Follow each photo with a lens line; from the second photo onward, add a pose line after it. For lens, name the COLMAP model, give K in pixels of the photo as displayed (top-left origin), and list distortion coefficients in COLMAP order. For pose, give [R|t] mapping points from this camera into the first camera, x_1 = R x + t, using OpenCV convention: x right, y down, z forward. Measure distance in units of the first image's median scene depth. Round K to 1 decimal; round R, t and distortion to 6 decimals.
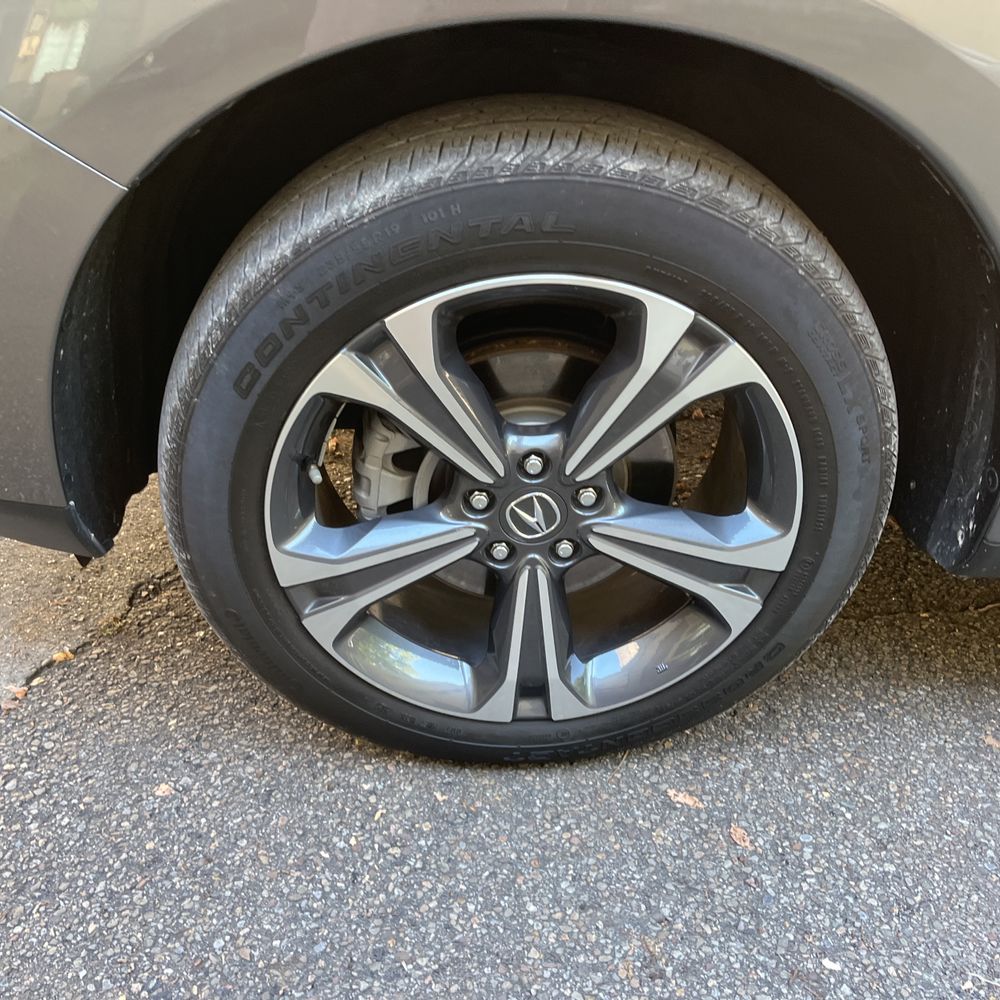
lens RADIAL K [[1012.2, 0, 500.5], [0, 1012.2, 511.8], [0, 0, 1]] dist [0.027663, 0.000000]
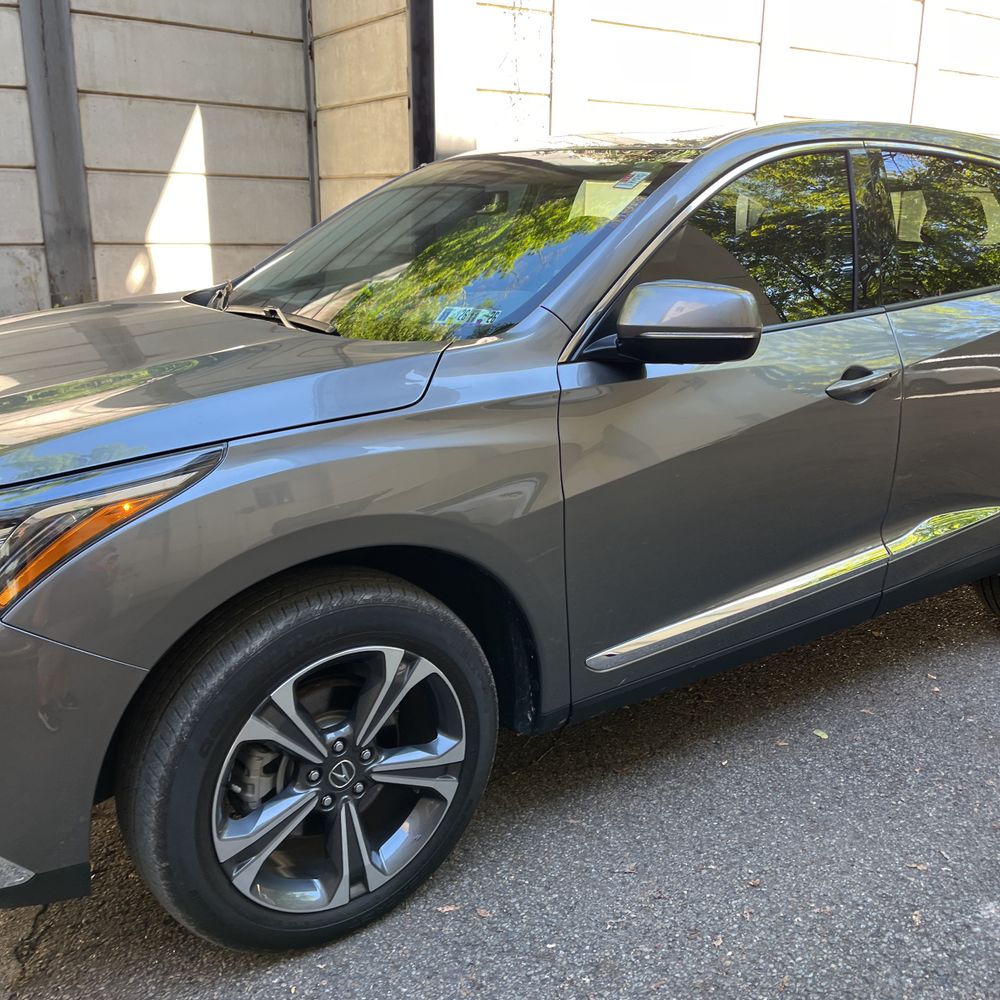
lens RADIAL K [[1012.2, 0, 513.9], [0, 1012.2, 485.8], [0, 0, 1]] dist [0.027663, 0.000000]
pose [[0.831627, -0.184961, 0.523628, -0.589344], [0.328357, 0.924197, -0.195044, -0.018336], [-0.447860, 0.334141, 0.829320, -0.879964]]
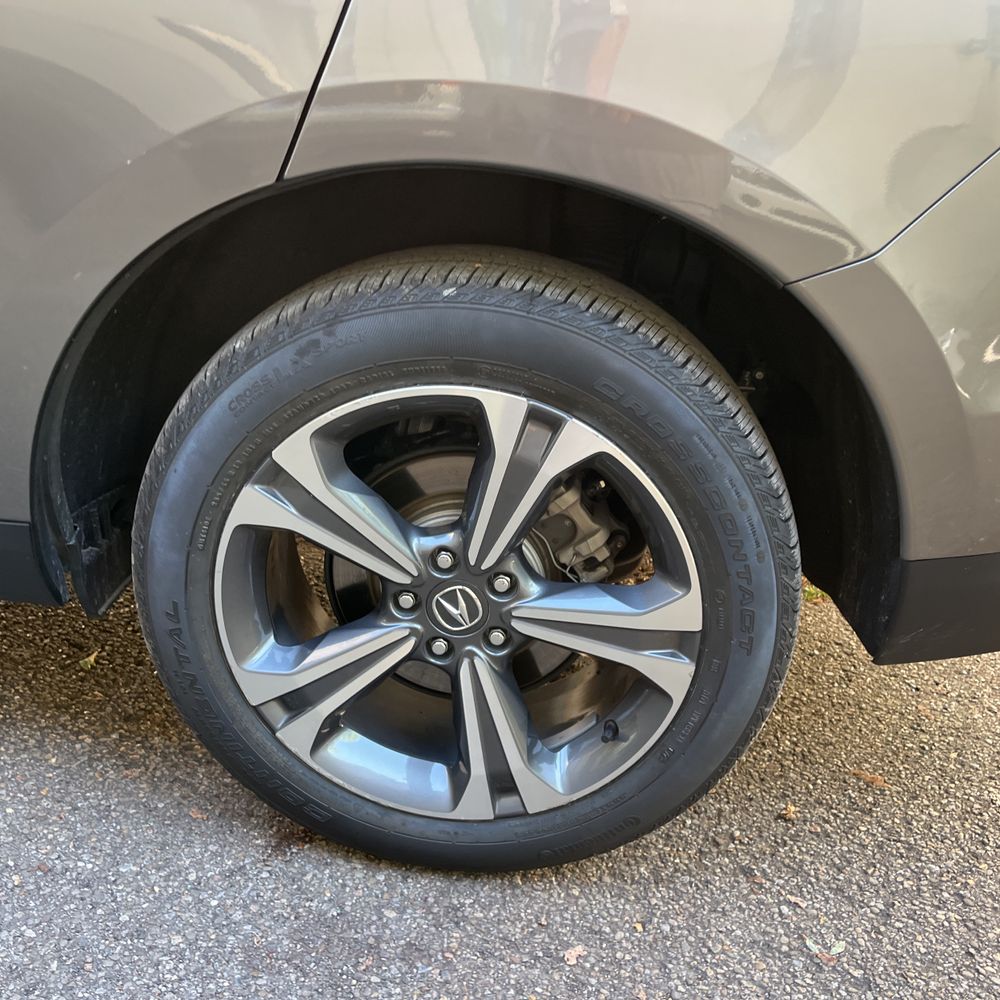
lens RADIAL K [[1012.2, 0, 491.1], [0, 1012.2, 476.5], [0, 0, 1]] dist [0.027663, 0.000000]
pose [[0.959920, -0.172798, -0.220670, 0.332669], [0.120386, 0.965206, -0.232132, 0.123365], [0.253104, 0.196263, 0.947322, -0.052129]]
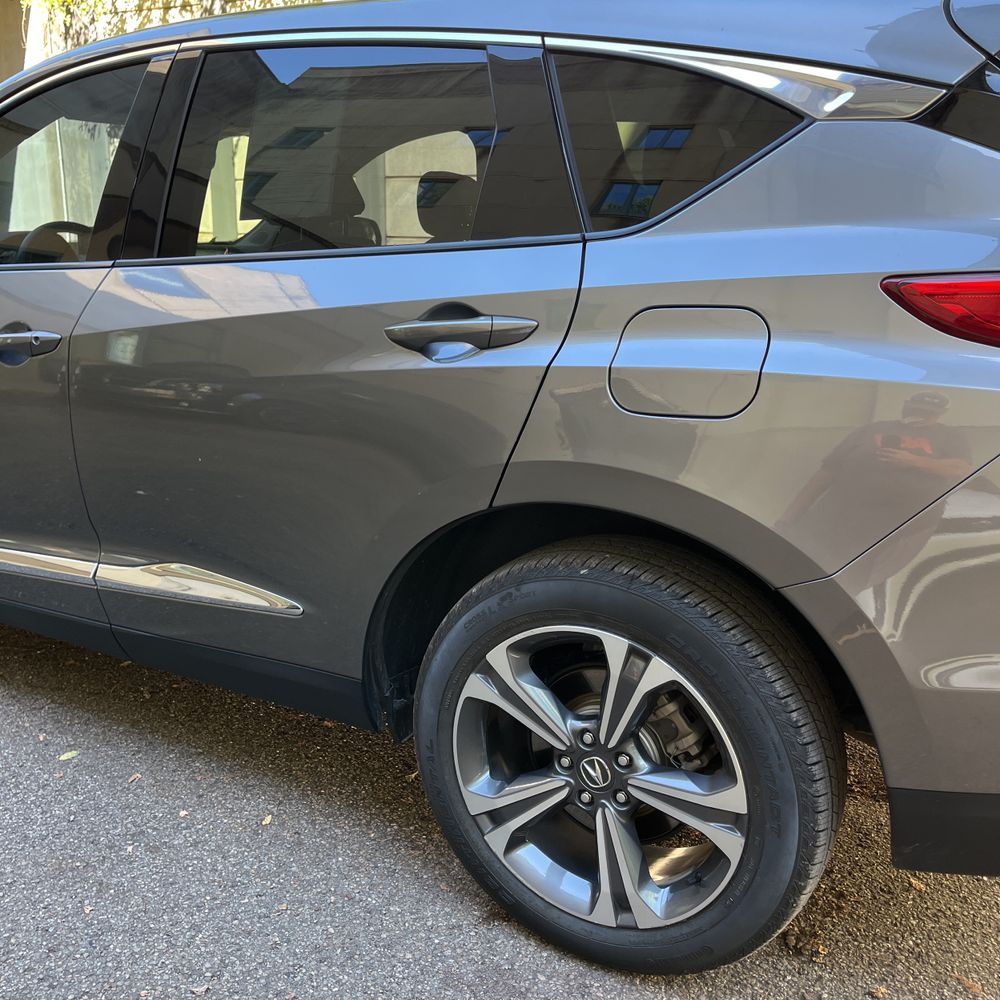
lens RADIAL K [[1012.2, 0, 498.7], [0, 1012.2, 501.3], [0, 0, 1]] dist [0.027663, 0.000000]
pose [[0.804857, -0.155673, -0.572687, 0.921170], [-0.089065, 0.922370, -0.375899, 0.231518], [0.586747, 0.353552, 0.728512, -0.453884]]
